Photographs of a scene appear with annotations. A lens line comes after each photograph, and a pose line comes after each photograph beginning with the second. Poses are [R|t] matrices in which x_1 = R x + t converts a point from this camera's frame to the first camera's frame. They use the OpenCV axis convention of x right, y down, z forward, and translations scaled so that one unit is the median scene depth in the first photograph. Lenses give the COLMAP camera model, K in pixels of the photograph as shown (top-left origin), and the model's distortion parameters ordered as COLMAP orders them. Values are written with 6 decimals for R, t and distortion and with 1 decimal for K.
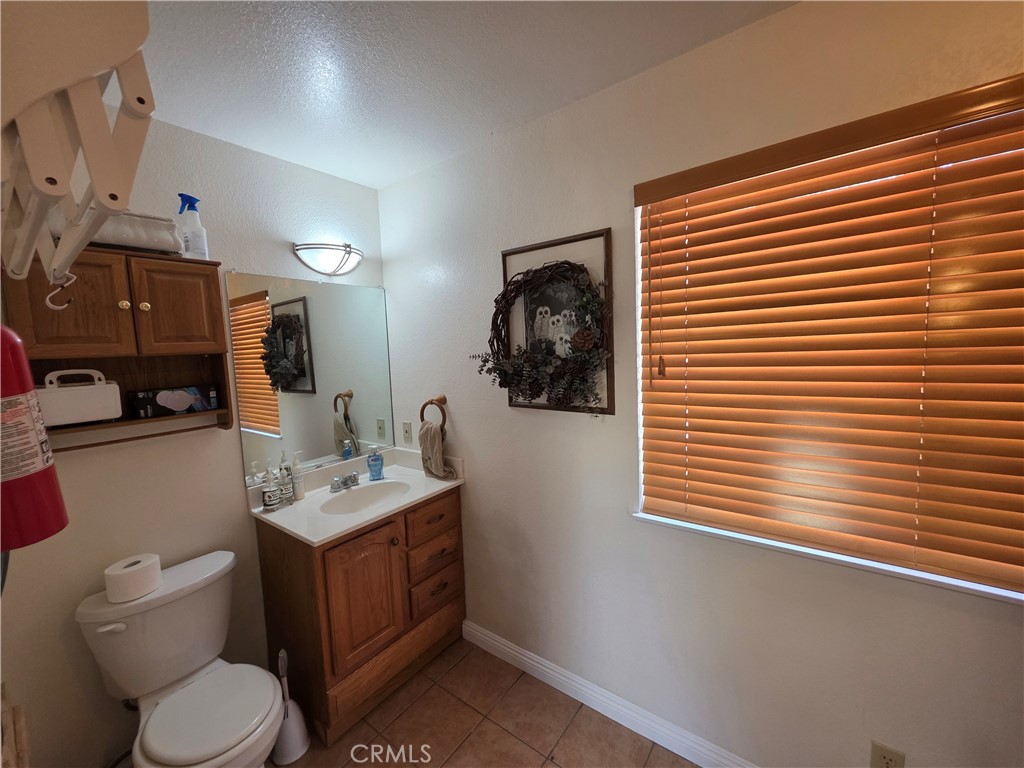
lens RADIAL K [[409.1, 0, 503.3], [0, 409.1, 380.7], [0, 0, 1]] dist [-0.010689, -0.000373]
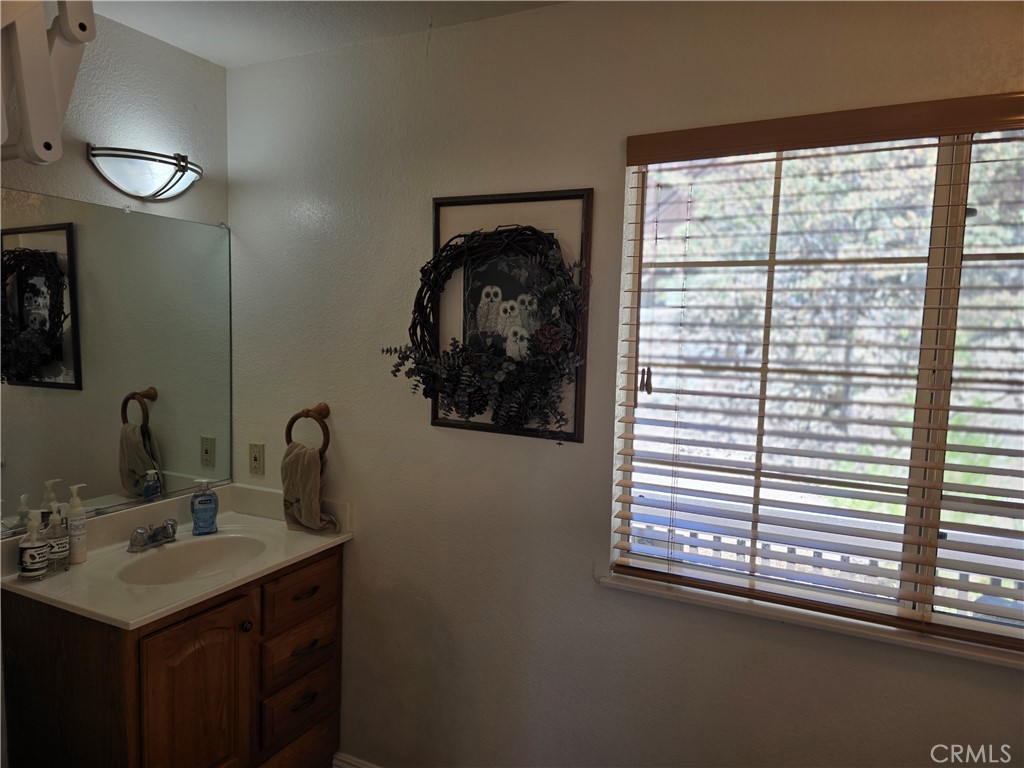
lens RADIAL K [[691.4, 0, 513.0], [0, 691.4, 385.1], [0, 0, 1]] dist [0.016328, -0.009817]
pose [[0.978375, 0.054339, 0.199576, -0.087037], [-0.054160, 0.998512, -0.006361, -0.004423], [-0.199625, -0.004586, 0.979862, -0.160653]]
